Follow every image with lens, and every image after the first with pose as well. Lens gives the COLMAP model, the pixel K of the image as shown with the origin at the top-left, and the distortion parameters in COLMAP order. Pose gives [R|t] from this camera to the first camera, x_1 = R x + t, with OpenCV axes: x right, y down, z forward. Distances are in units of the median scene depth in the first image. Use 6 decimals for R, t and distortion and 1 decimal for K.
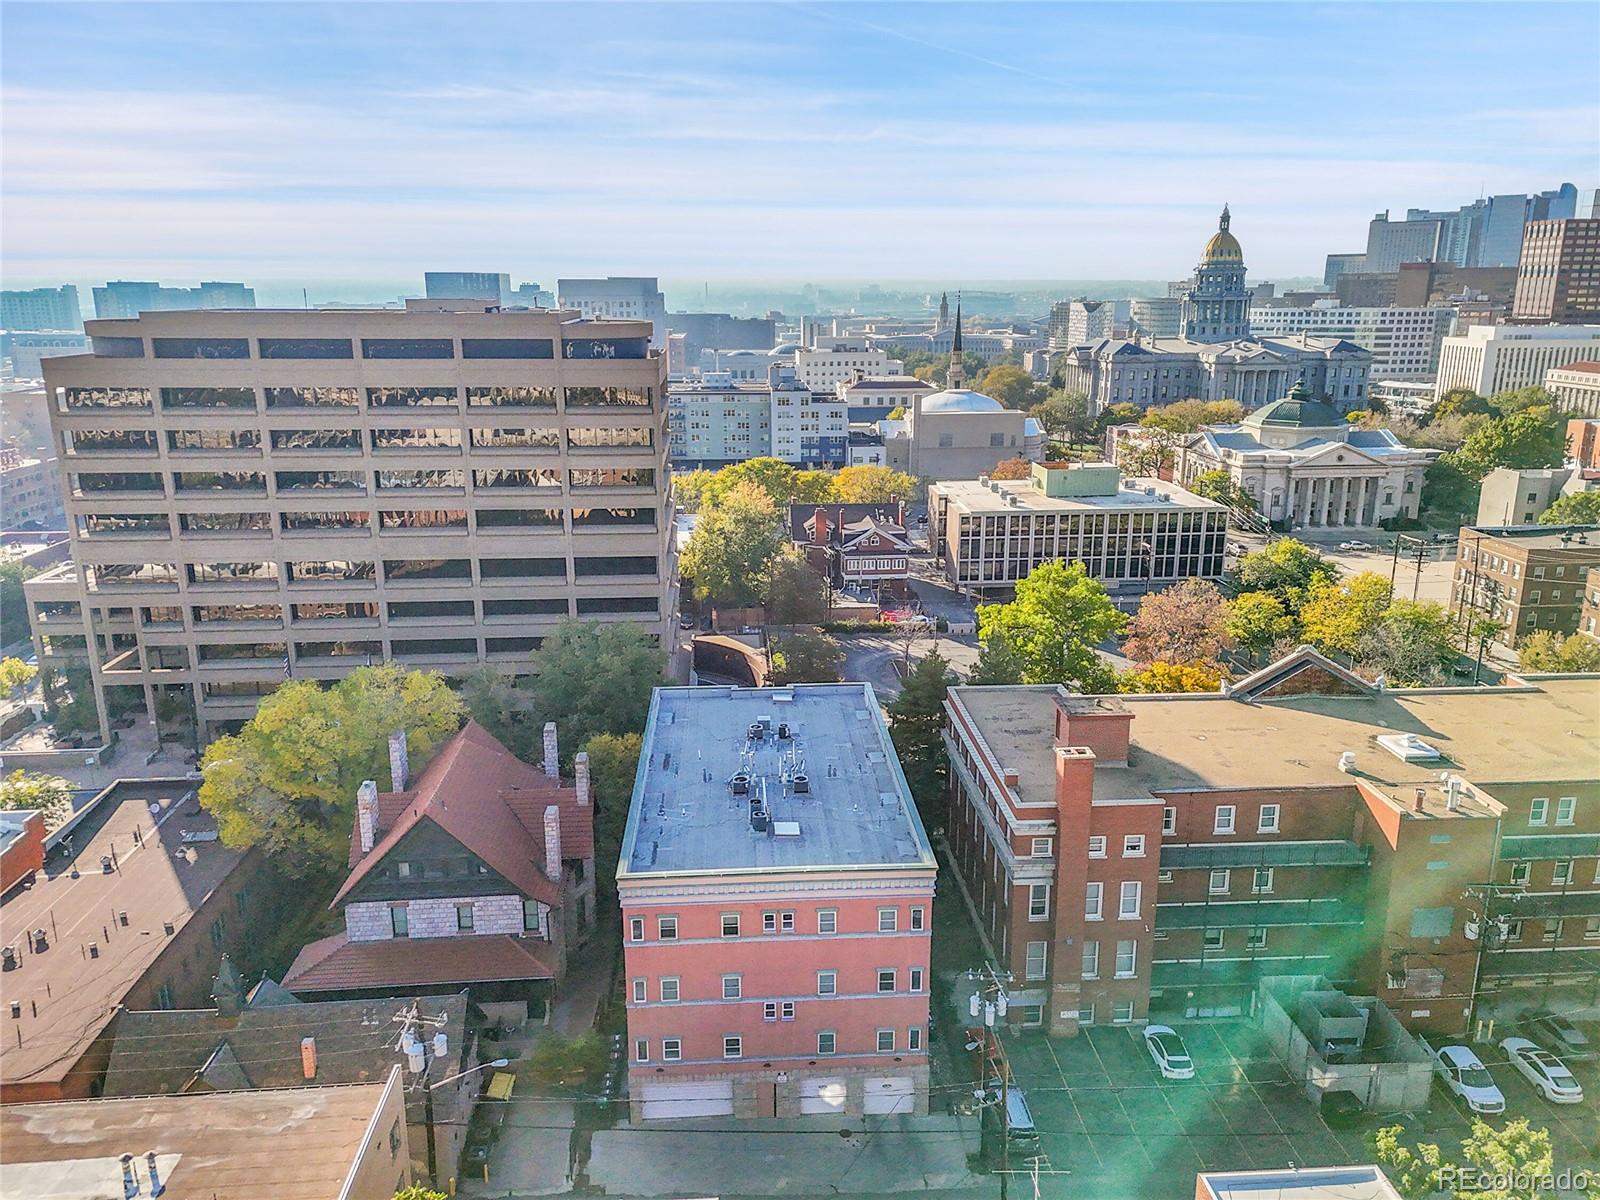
lens RADIAL K [[1174.4, 0, 807.1], [0, 1174.4, 602.4], [0, 0, 1]] dist [0.073375, -0.049137]
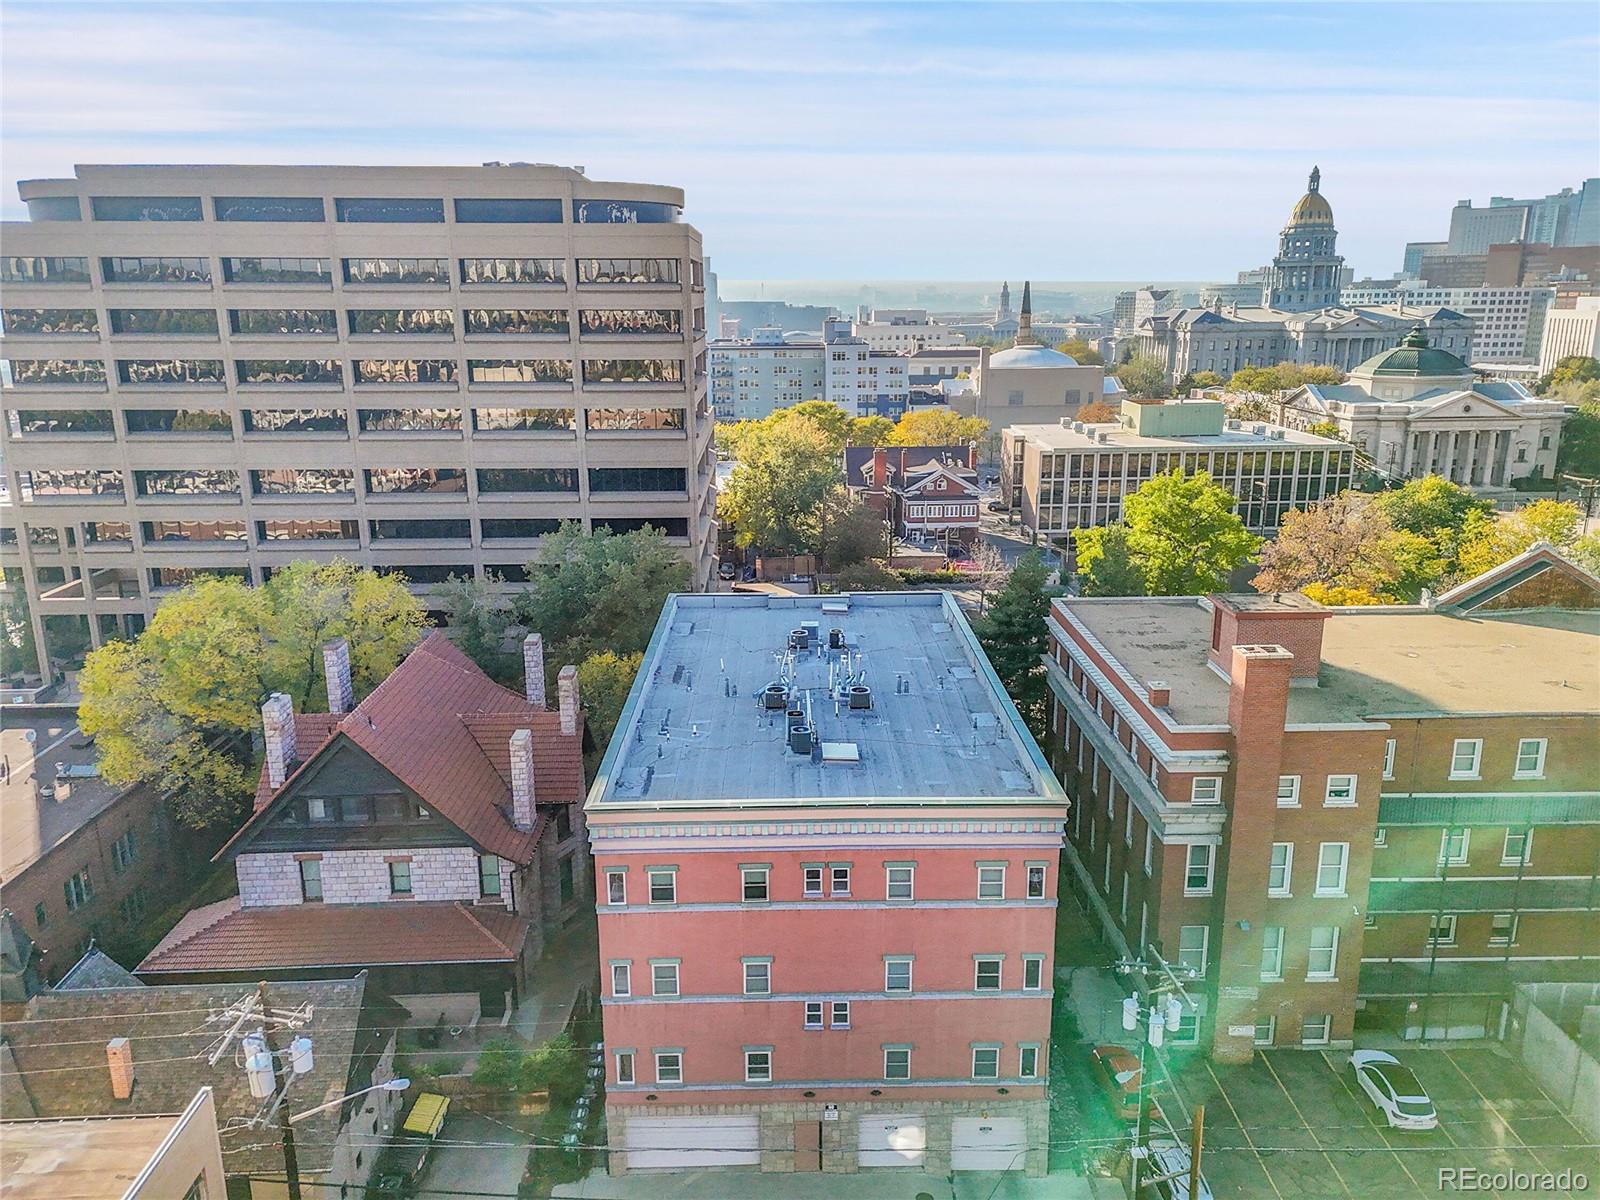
lens RADIAL K [[1174.4, 0, 807.1], [0, 1174.4, 602.4], [0, 0, 1]] dist [0.073375, -0.049137]
pose [[0.998930, 0.007445, -0.045636, -0.004624], [-0.007623, 0.999964, -0.003728, 0.087048], [0.045607, 0.004072, 0.998951, 0.250205]]
